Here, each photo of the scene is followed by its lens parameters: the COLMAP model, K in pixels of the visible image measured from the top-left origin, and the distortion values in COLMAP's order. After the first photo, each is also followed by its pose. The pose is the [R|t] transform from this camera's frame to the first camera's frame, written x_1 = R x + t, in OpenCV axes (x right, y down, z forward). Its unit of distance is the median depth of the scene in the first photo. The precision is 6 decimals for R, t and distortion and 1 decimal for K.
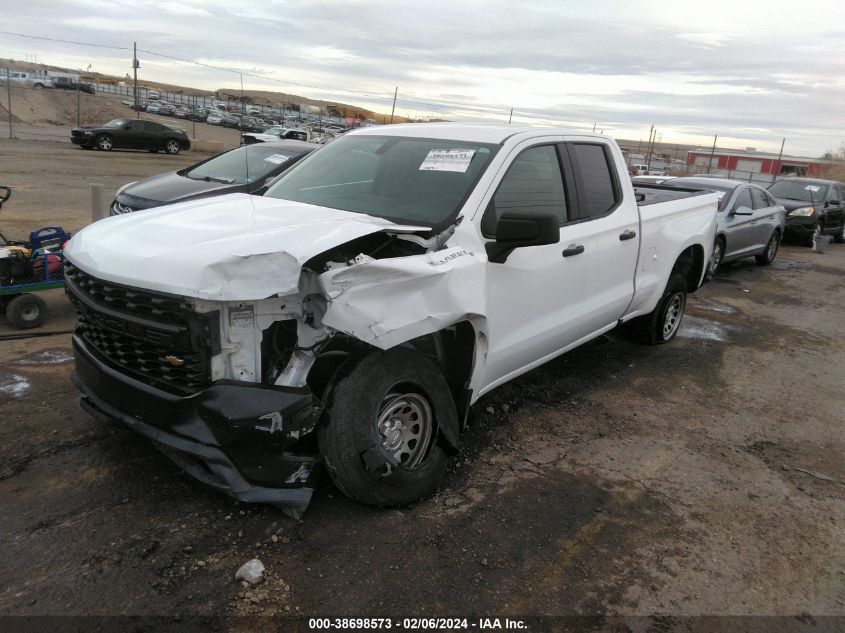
lens RADIAL K [[618.6, 0, 425.6], [0, 618.6, 312.9], [0, 0, 1]] dist [0.056296, -0.092266]
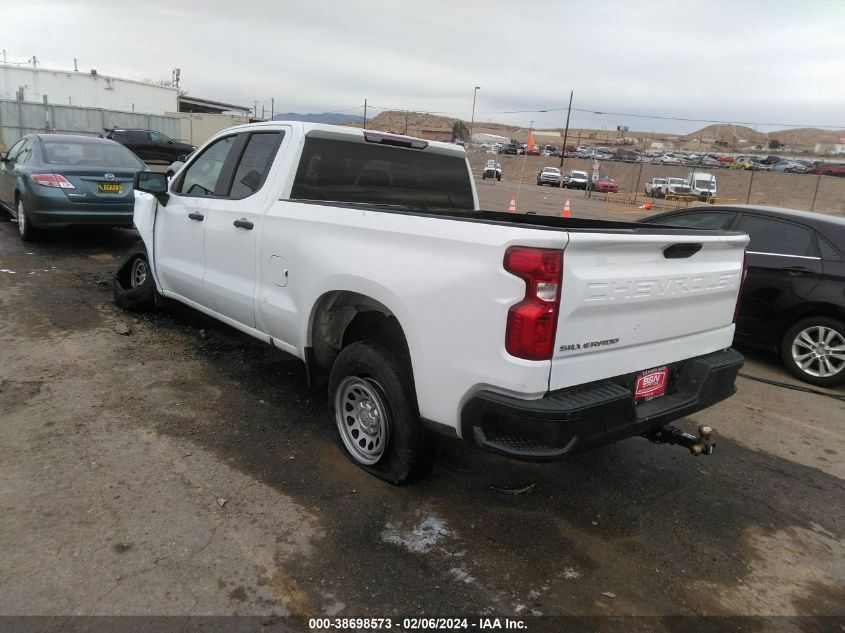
lens RADIAL K [[618.6, 0, 425.6], [0, 618.6, 312.9], [0, 0, 1]] dist [0.056296, -0.092266]
pose [[-0.160992, 0.135091, -0.977667, 1.234651], [-0.354969, 0.916376, 0.185074, -0.278850], [0.920912, 0.376837, -0.099576, 1.437332]]
